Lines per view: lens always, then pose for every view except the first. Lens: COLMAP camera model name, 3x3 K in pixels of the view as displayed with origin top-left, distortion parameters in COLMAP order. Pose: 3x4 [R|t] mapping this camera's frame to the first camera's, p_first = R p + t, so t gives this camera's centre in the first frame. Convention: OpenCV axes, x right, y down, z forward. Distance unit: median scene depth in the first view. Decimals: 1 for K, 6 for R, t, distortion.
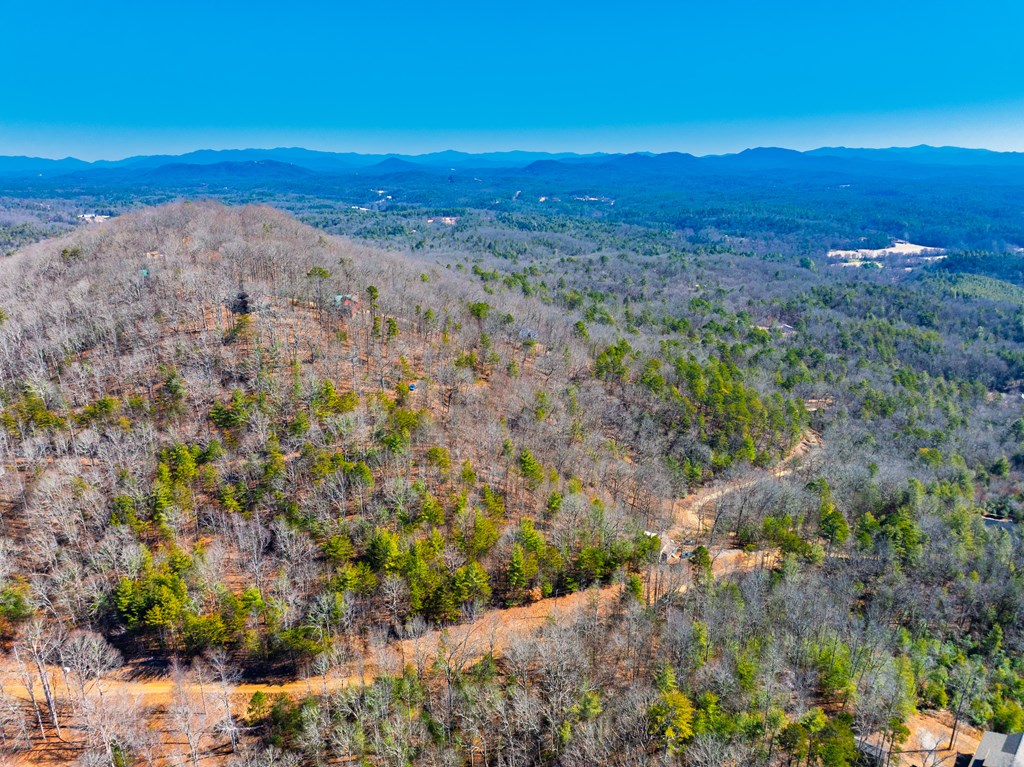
lens RADIAL K [[723.1, 0, 512.8], [0, 723.1, 382.5], [0, 0, 1]] dist [-0.042125, 0.009877]
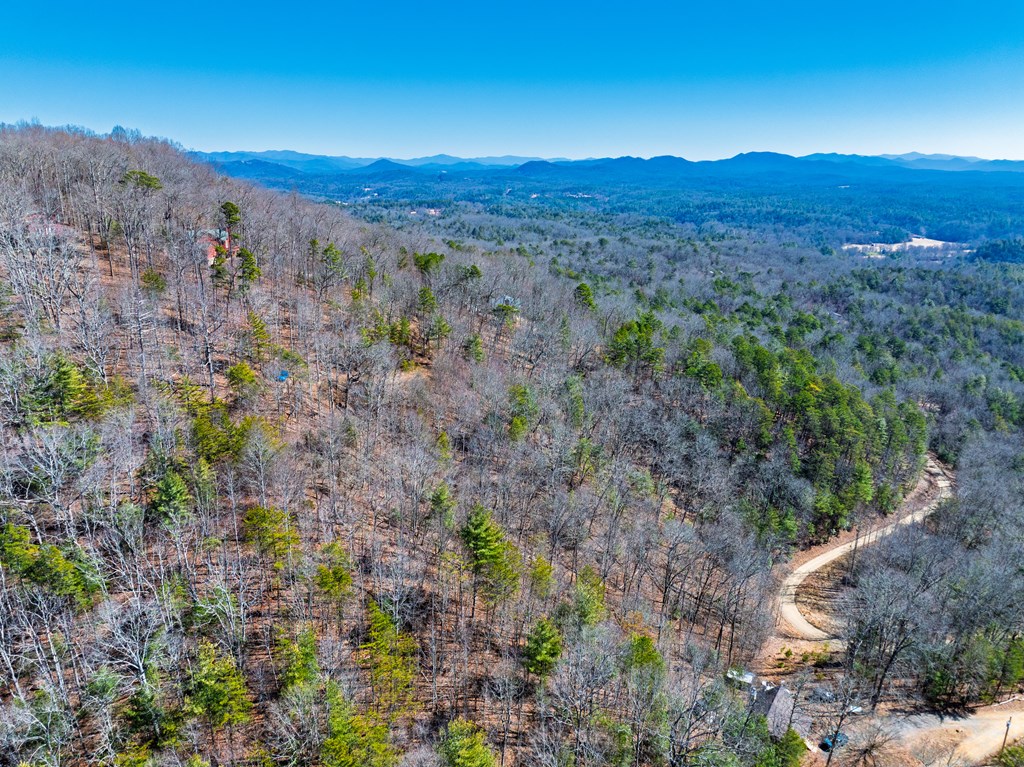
lens RADIAL K [[723.1, 0, 516.9], [0, 723.1, 381.6], [0, 0, 1]] dist [-0.042125, 0.009877]
pose [[0.999843, 0.003742, 0.017348, 0.009191], [-0.003595, 0.999957, -0.008511, 0.004920], [-0.017379, 0.008448, 0.999813, 0.151554]]
